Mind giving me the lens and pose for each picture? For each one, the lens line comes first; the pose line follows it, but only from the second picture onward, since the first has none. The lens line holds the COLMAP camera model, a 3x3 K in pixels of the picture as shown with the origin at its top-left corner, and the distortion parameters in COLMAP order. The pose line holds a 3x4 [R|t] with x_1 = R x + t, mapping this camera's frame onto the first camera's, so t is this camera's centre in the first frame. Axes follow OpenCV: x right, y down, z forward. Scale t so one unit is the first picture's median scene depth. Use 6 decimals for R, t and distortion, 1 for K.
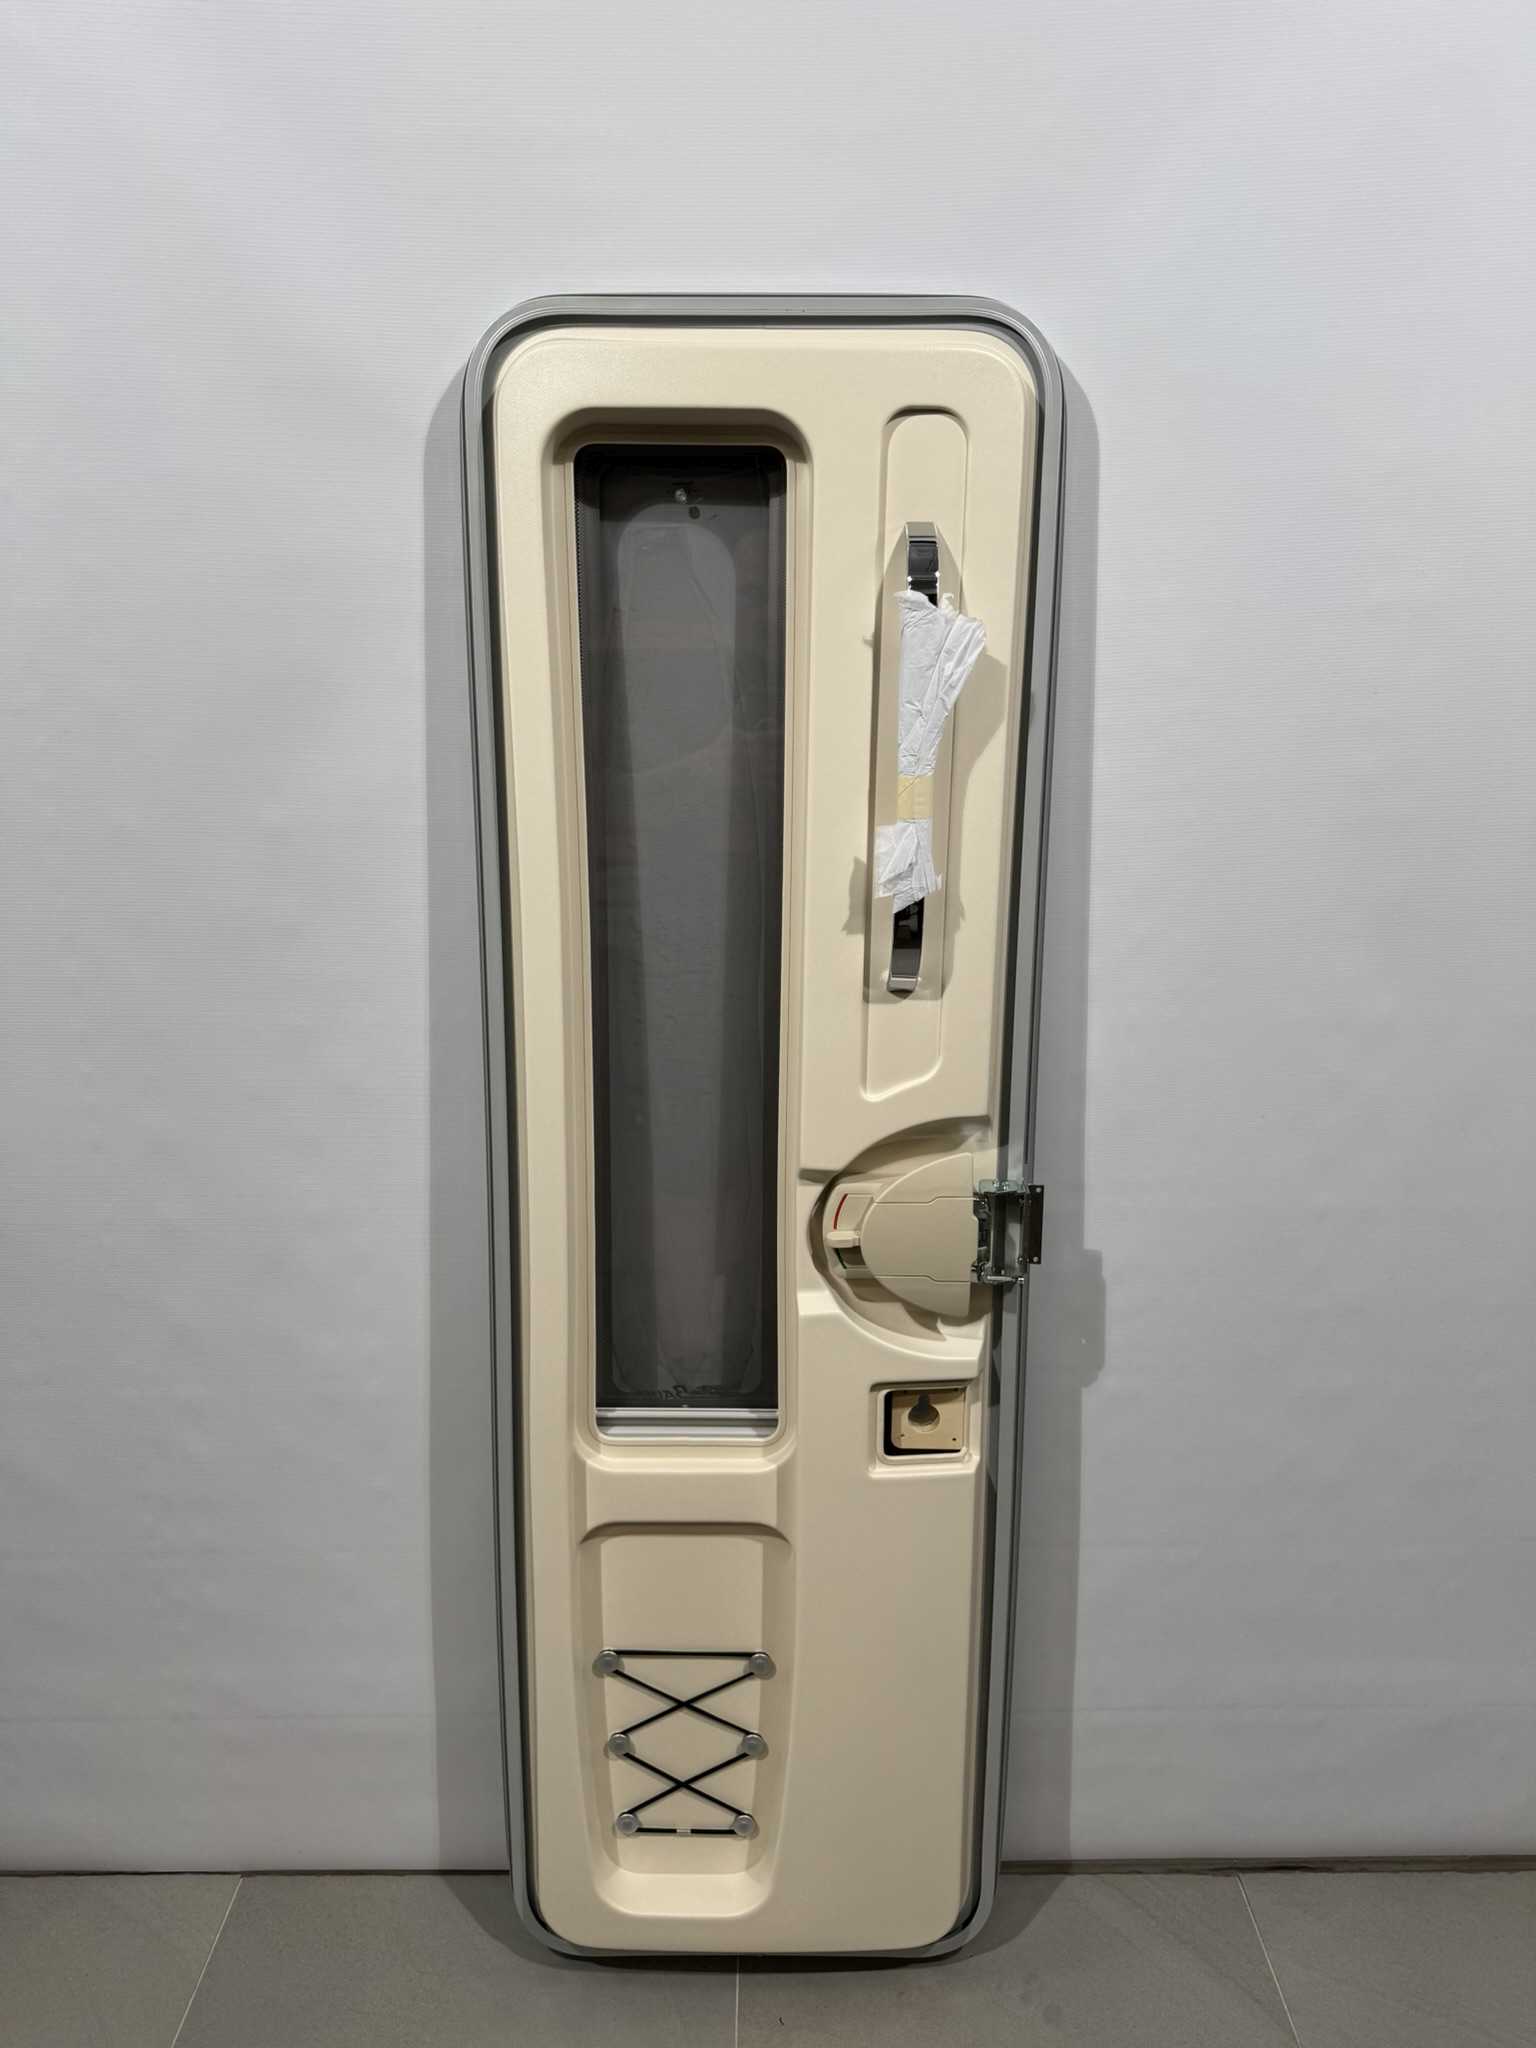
lens RADIAL K [[1502.9, 0, 725.4], [0, 1502.9, 994.0], [0, 0, 1]] dist [0.010114, -0.039414]
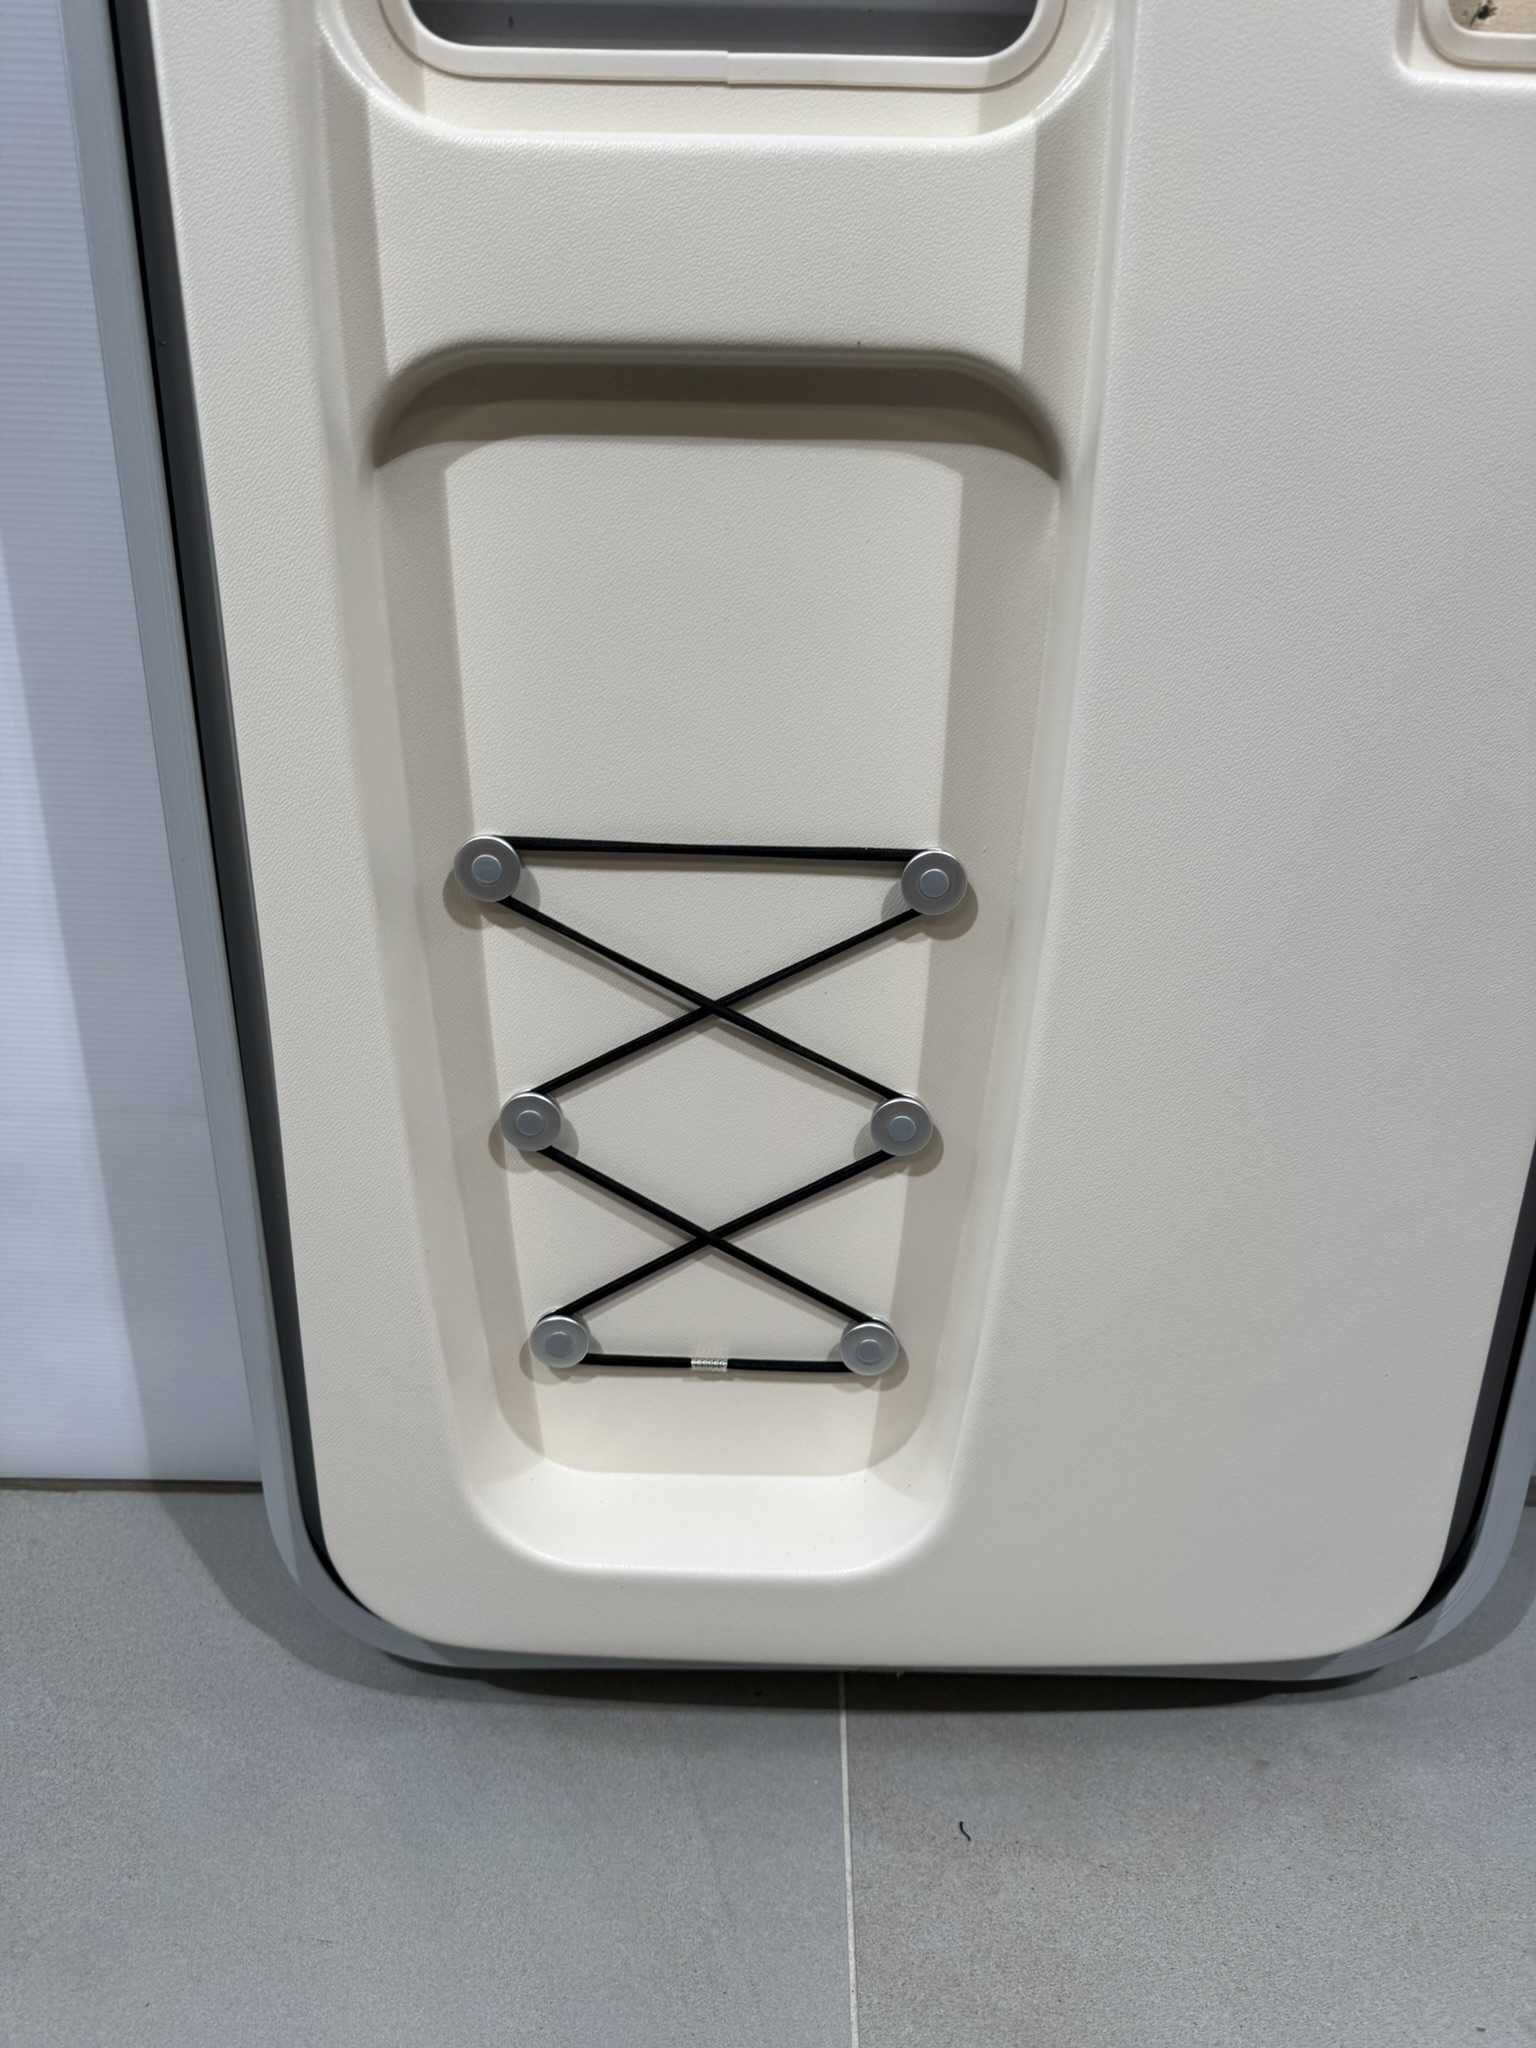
lens RADIAL K [[1502.9, 0, 760.3], [0, 1502.9, 1009.1], [0, 0, 1]] dist [0.010114, -0.039414]
pose [[0.999953, 0.009609, -0.001219, -0.016379], [-0.009283, 0.986653, 0.162570, 0.434348], [0.002765, -0.162551, 0.986696, 0.683084]]
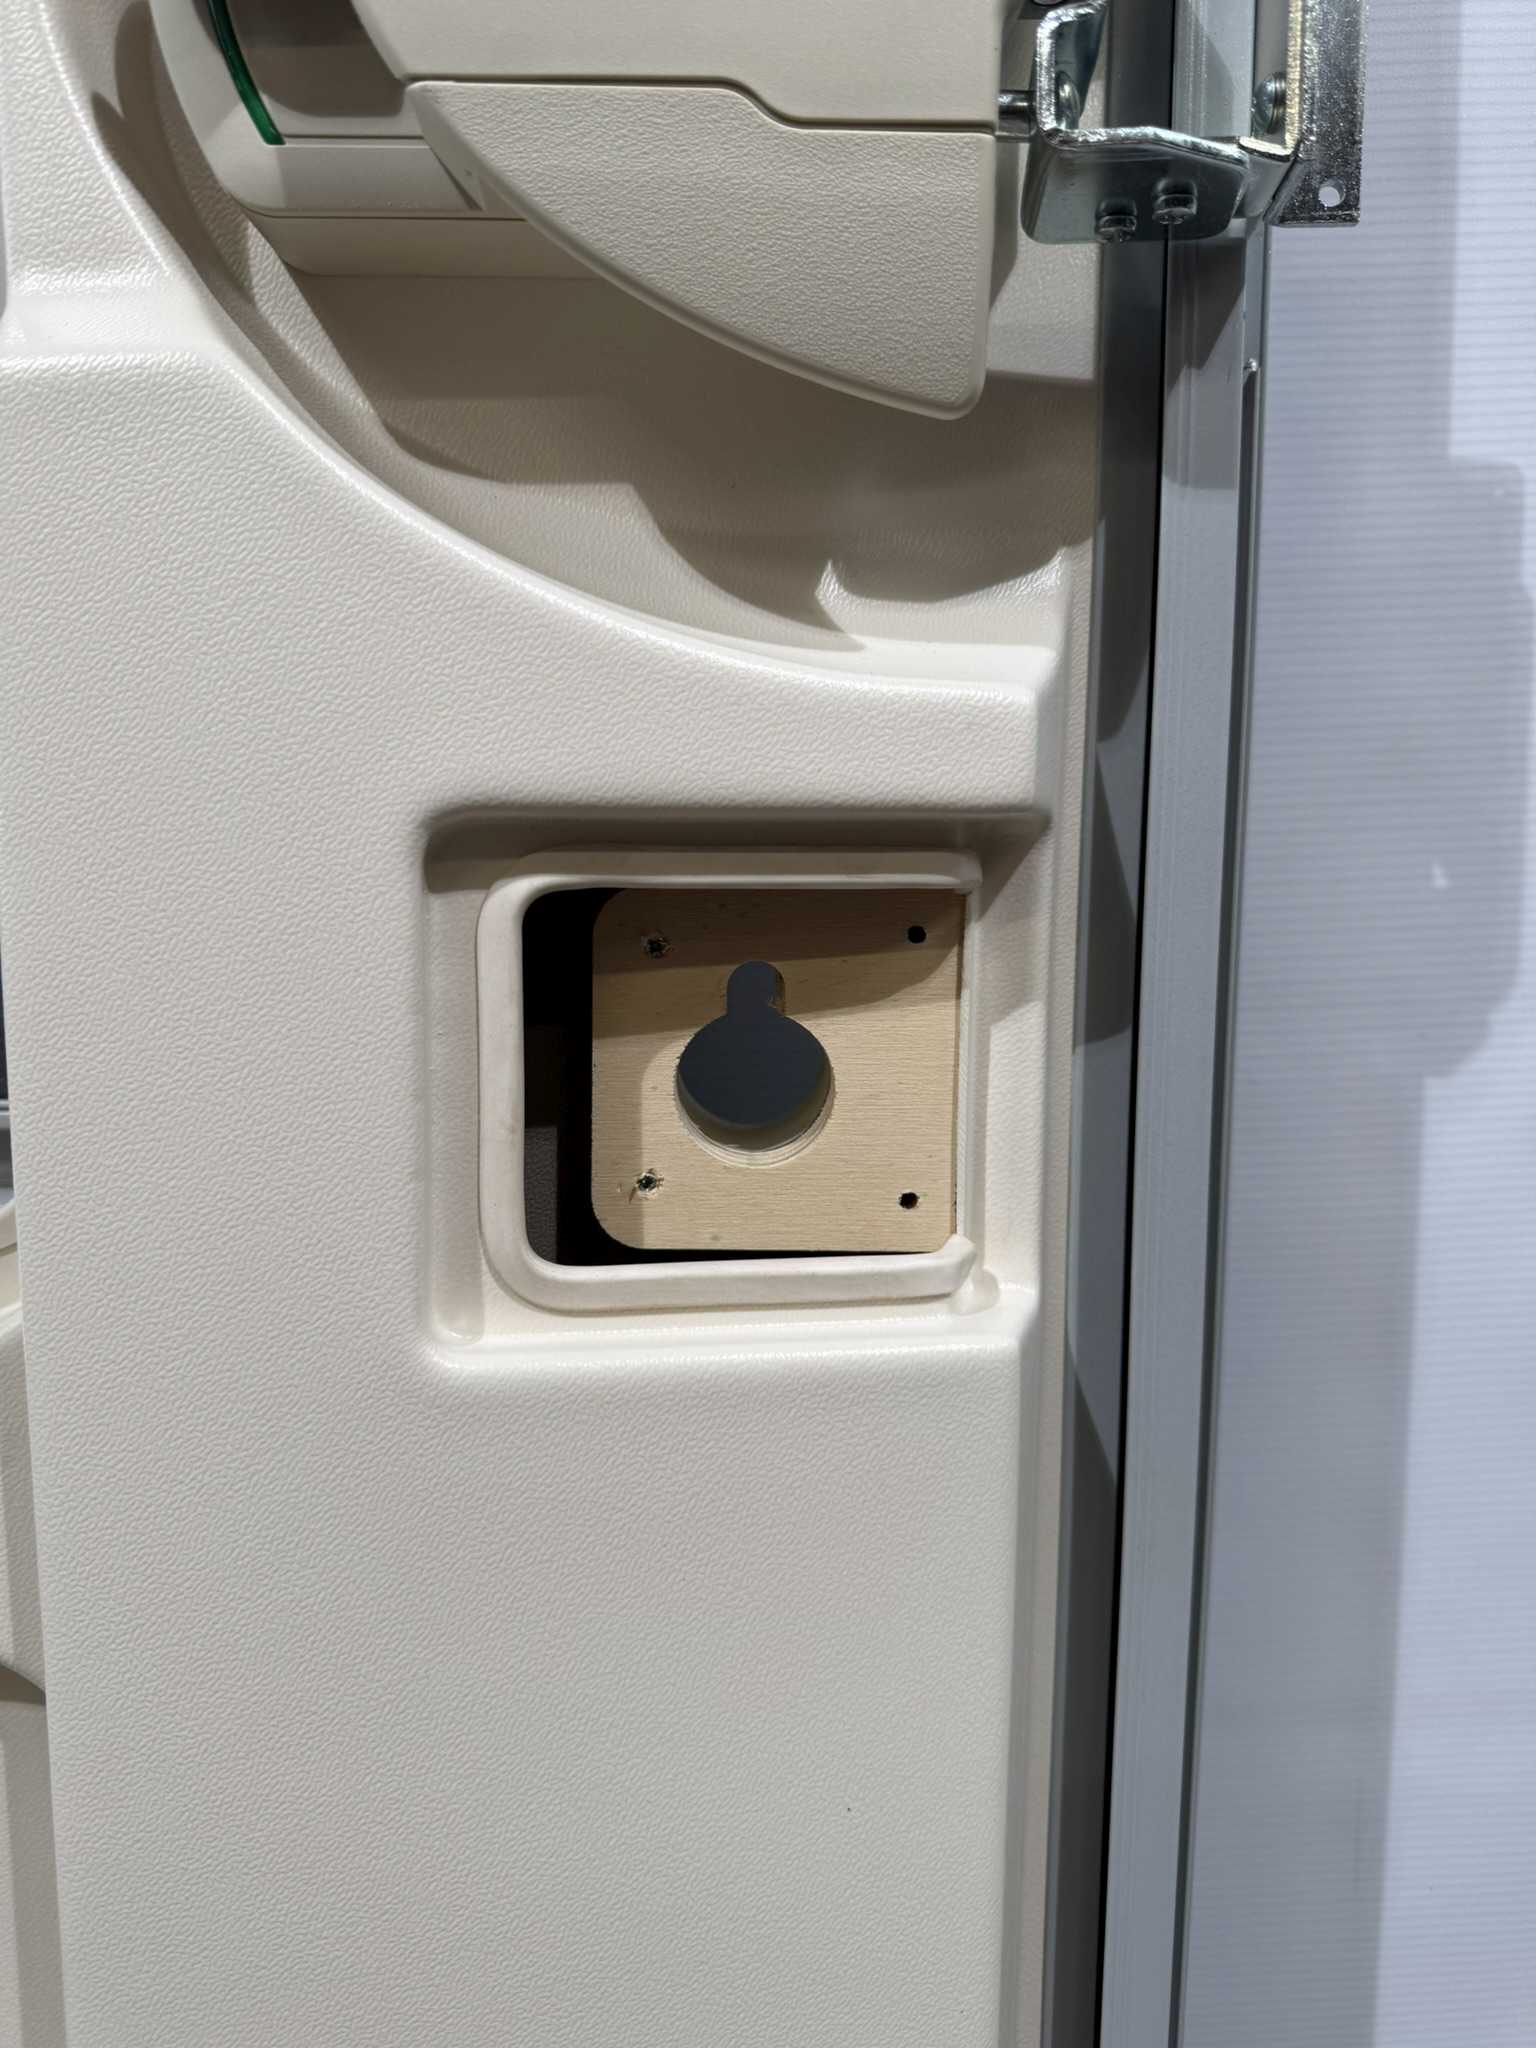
lens RADIAL K [[1502.9, 0, 751.7], [0, 1502.9, 1021.6], [0, 0, 1]] dist [0.010114, -0.039414]
pose [[0.999557, 0.001555, 0.029706, 0.124394], [0.000100, 0.998451, -0.055629, 0.281048], [-0.029746, 0.055607, 0.998010, 0.794860]]
